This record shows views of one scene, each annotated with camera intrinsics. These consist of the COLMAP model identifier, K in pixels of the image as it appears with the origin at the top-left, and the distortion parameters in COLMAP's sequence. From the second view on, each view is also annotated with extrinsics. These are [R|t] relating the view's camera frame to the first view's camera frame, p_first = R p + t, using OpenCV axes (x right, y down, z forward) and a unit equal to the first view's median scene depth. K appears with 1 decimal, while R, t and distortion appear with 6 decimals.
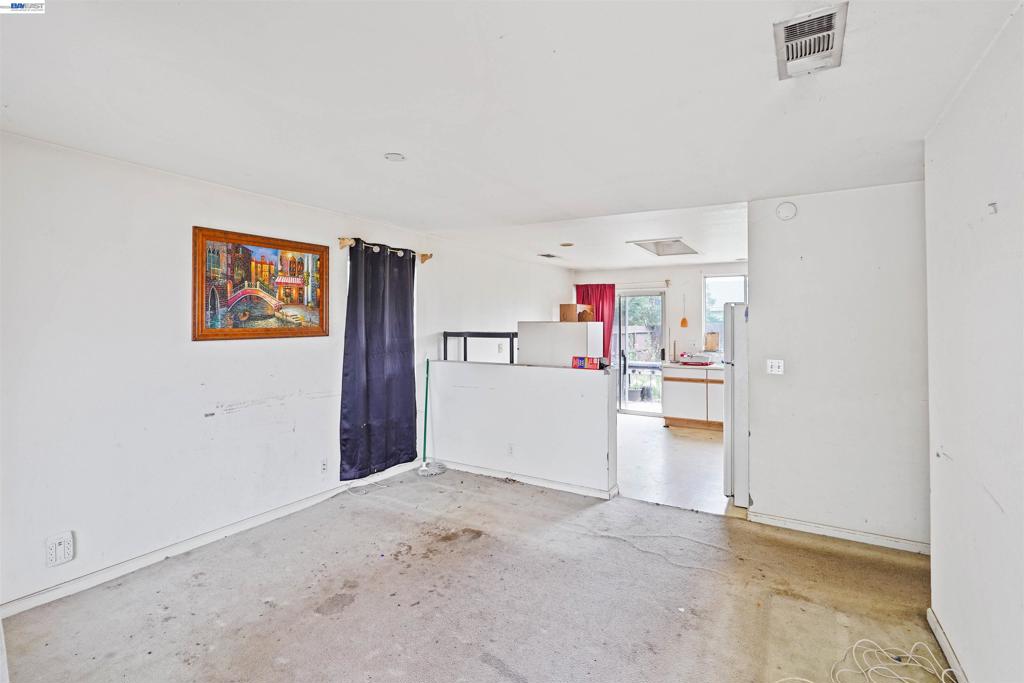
lens RADIAL K [[471.9, 0, 514.0], [0, 471.9, 318.2], [0, 0, 1]] dist [-0.005877, 0.000857]
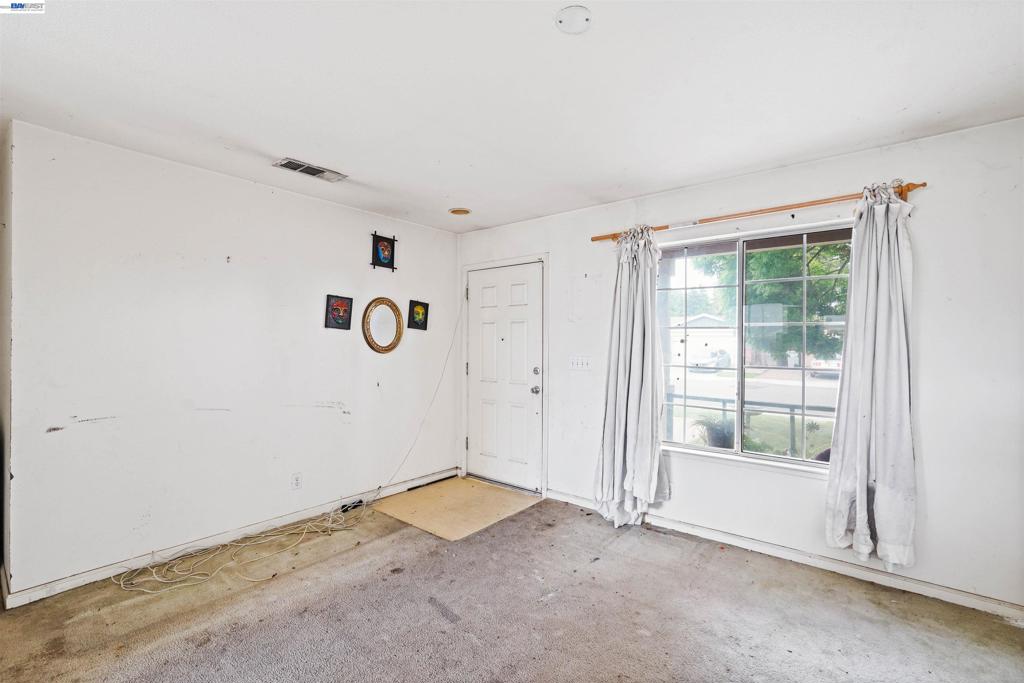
lens RADIAL K [[471.9, 0, 516.4], [0, 471.9, 341.4], [0, 0, 1]] dist [-0.005877, 0.000857]
pose [[-0.988400, -0.008022, 0.151663, -0.210740], [-0.010533, 0.999820, -0.015759, 0.054949], [-0.151510, -0.017173, -0.988307, 1.208198]]
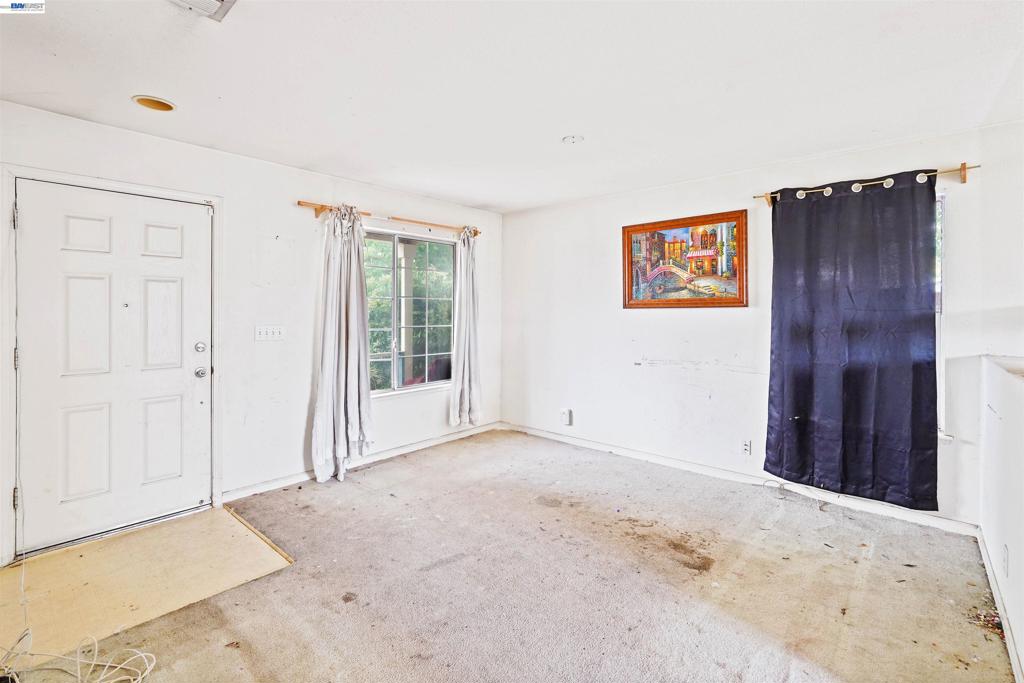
lens RADIAL K [[471.9, 0, 515.0], [0, 471.9, 315.5], [0, 0, 1]] dist [-0.005877, 0.000857]
pose [[-0.172808, 0.007276, -0.984929, 0.659138], [0.010499, 0.999930, 0.005545, 0.050147], [0.984900, -0.009382, -0.172872, 0.795000]]
